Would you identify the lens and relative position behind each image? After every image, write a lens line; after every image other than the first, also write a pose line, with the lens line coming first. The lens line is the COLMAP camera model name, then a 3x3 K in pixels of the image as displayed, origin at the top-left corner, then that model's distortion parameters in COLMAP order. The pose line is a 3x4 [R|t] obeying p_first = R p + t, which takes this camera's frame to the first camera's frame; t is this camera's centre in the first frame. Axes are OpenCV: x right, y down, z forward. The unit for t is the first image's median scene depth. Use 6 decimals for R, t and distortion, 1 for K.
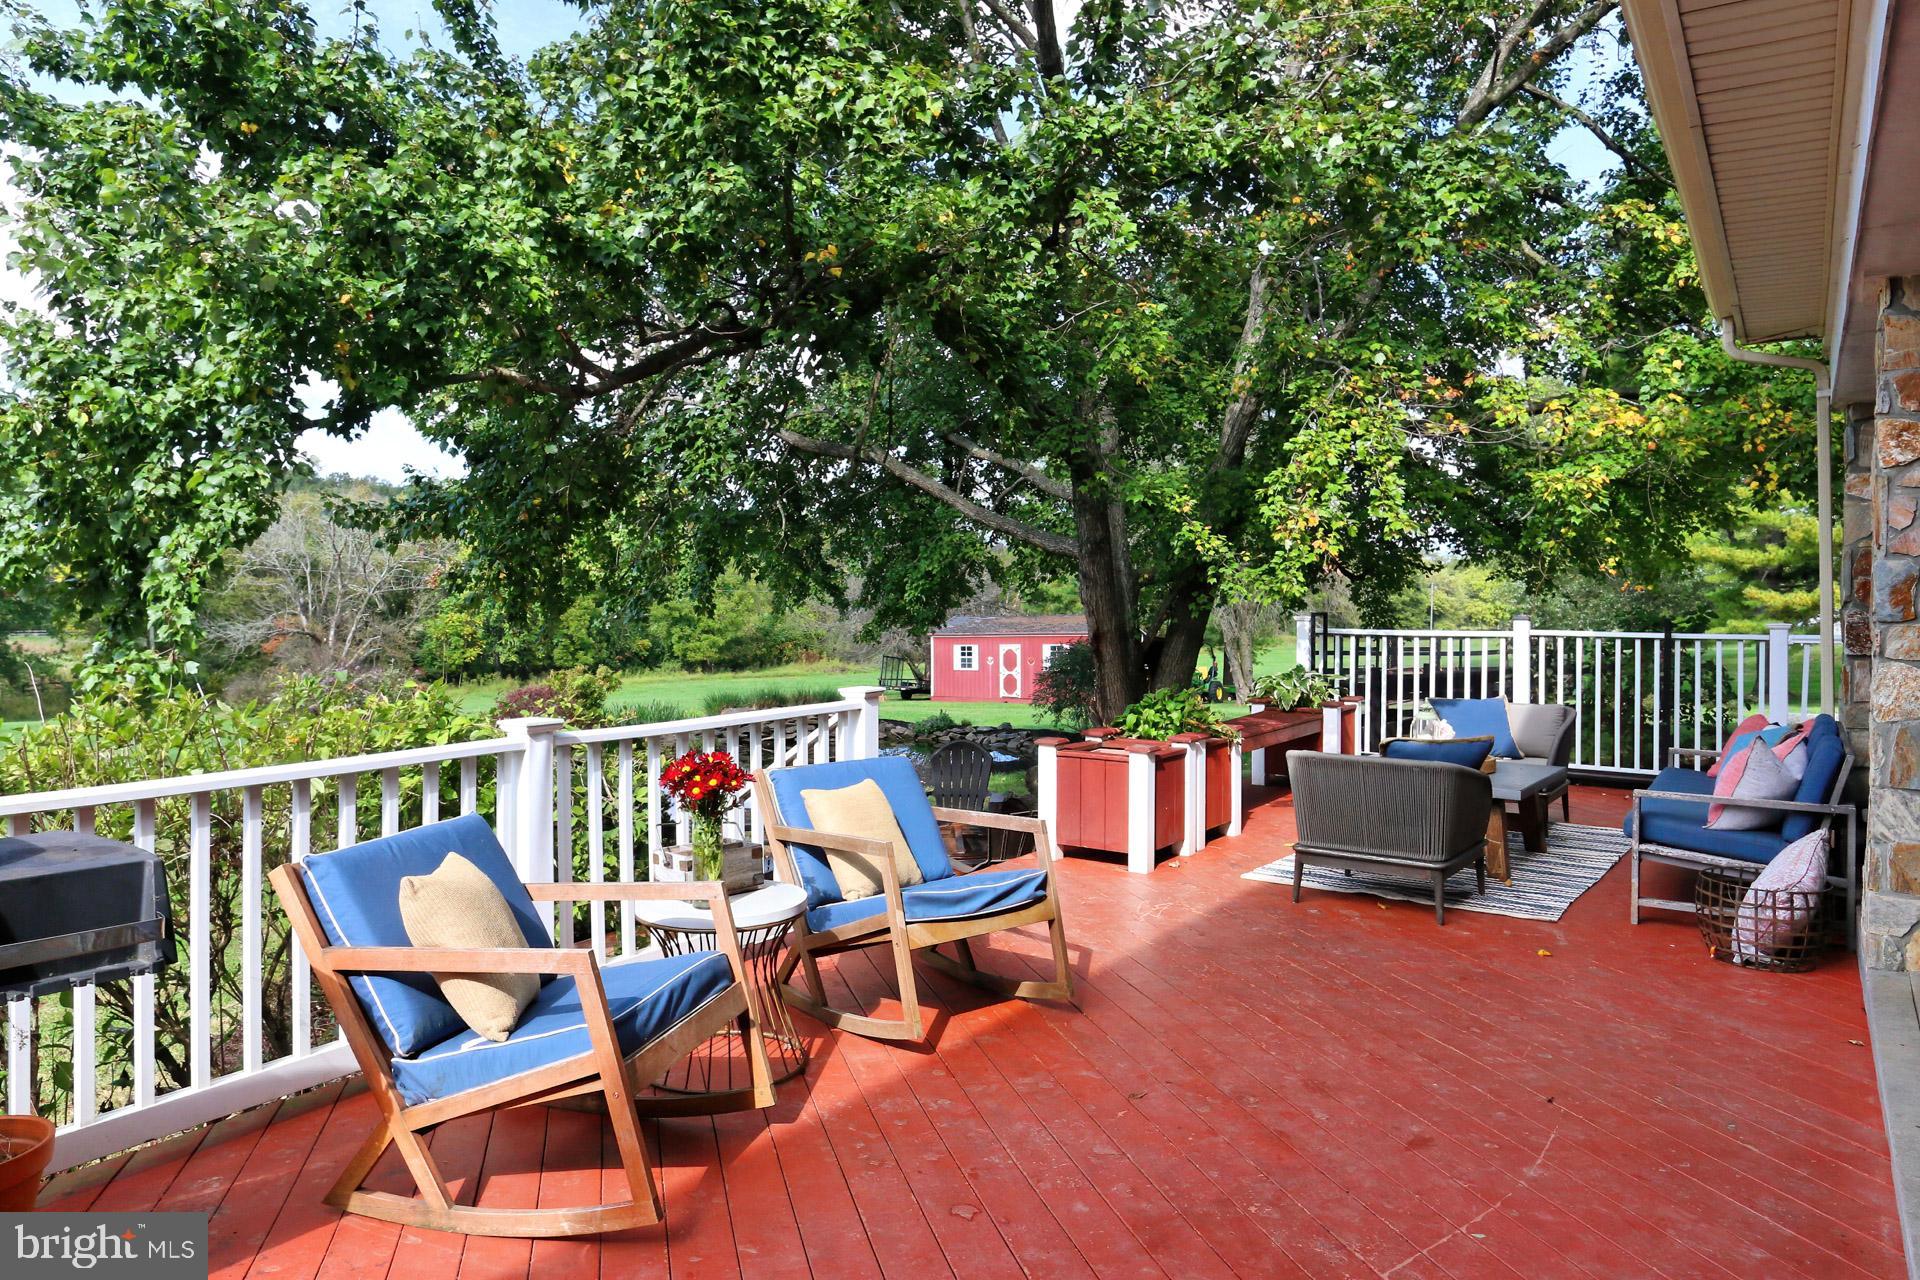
lens RADIAL K [[1247.4, 0, 954.4], [0, 1247.4, 619.7], [0, 0, 1]] dist [-0.037386, 0.046245]
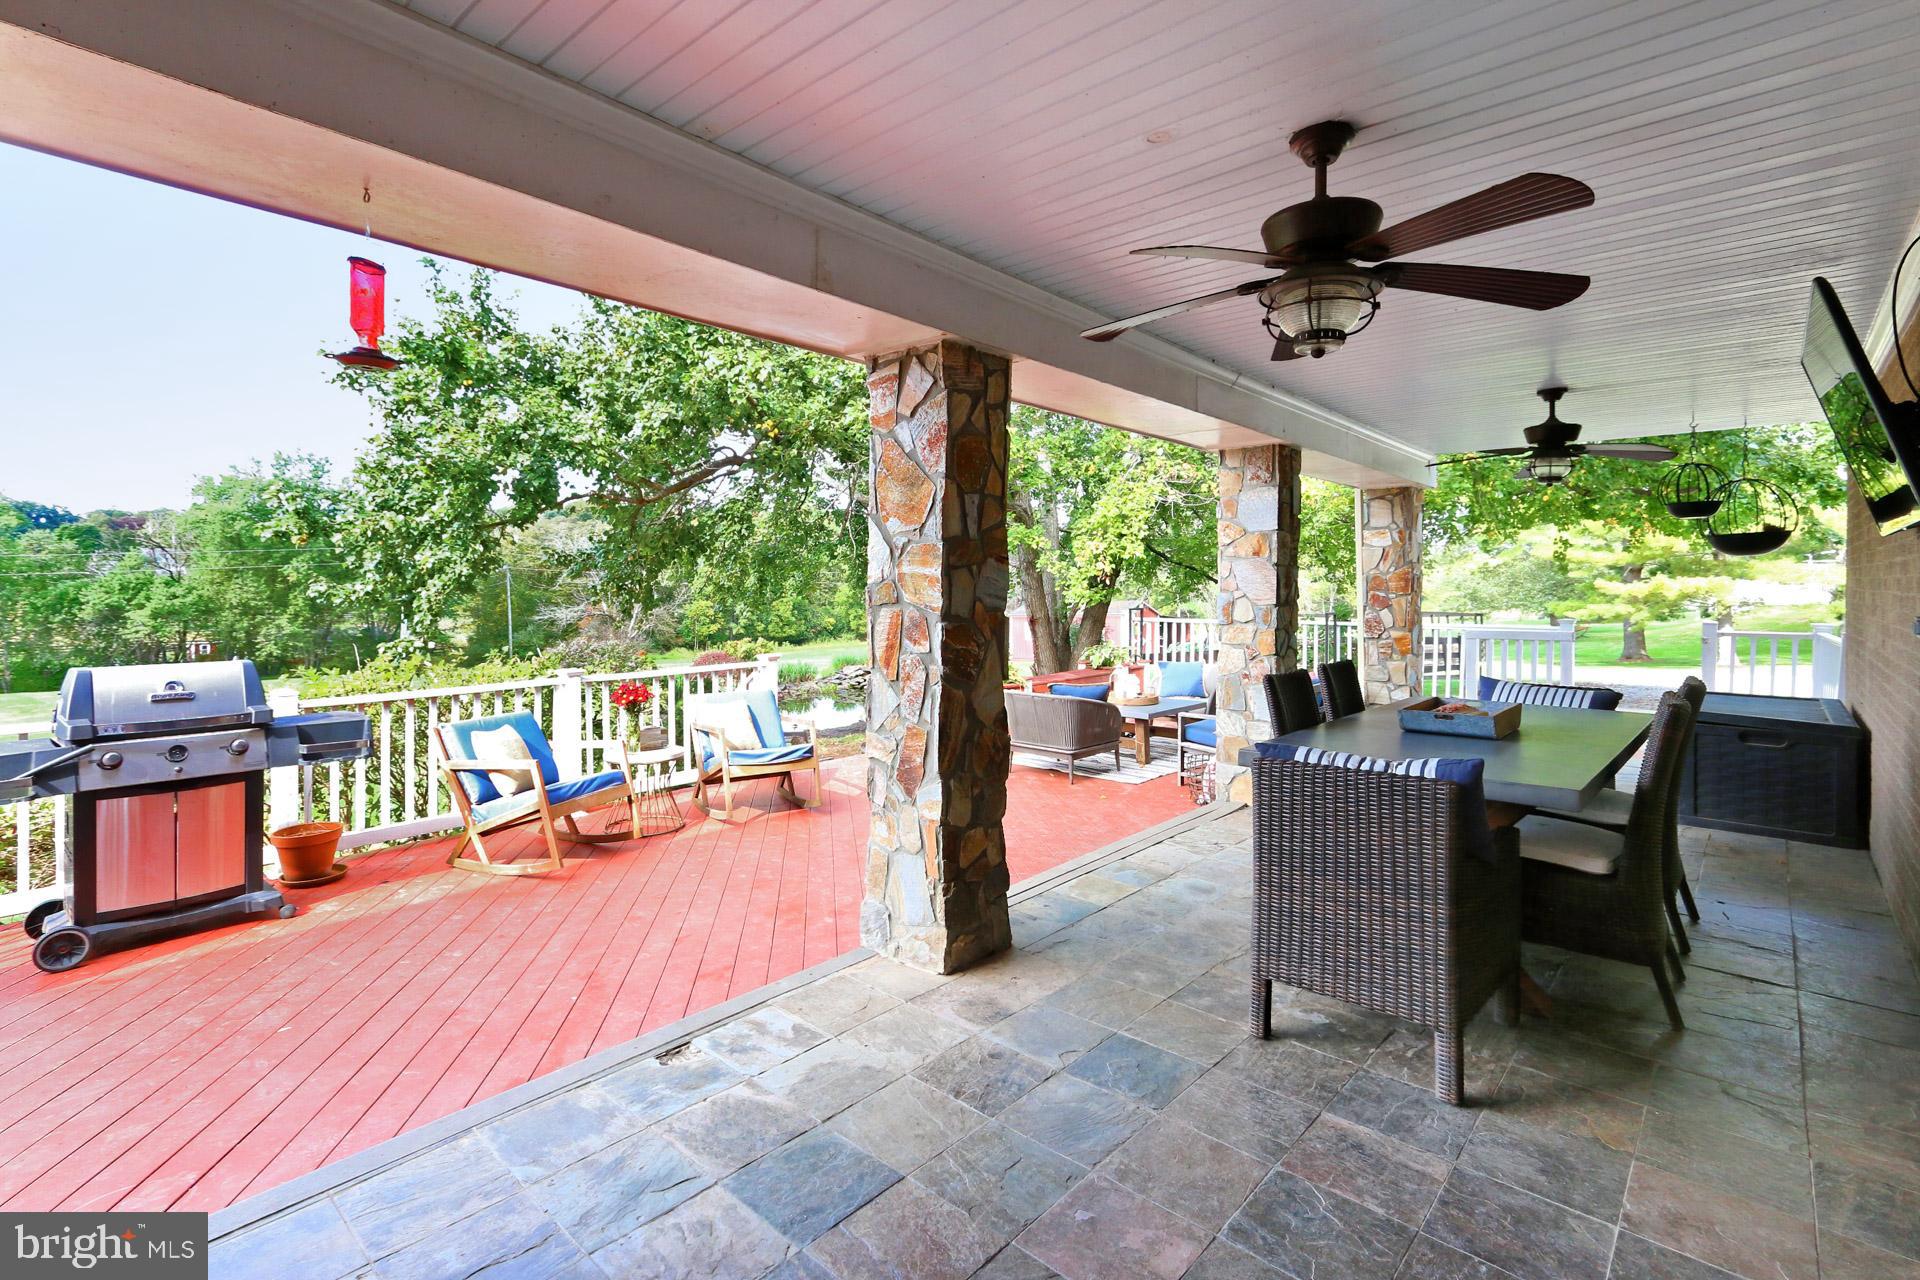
lens RADIAL K [[894.4, 0, 952.4], [0, 894.4, 600.3], [0, 0, 1]] dist [-0.002360, -0.000326]
pose [[0.992371, -0.003911, -0.123229, 0.382069], [0.003580, 0.999989, -0.002914, -0.024686], [0.123239, 0.002450, 0.992374, -0.346801]]
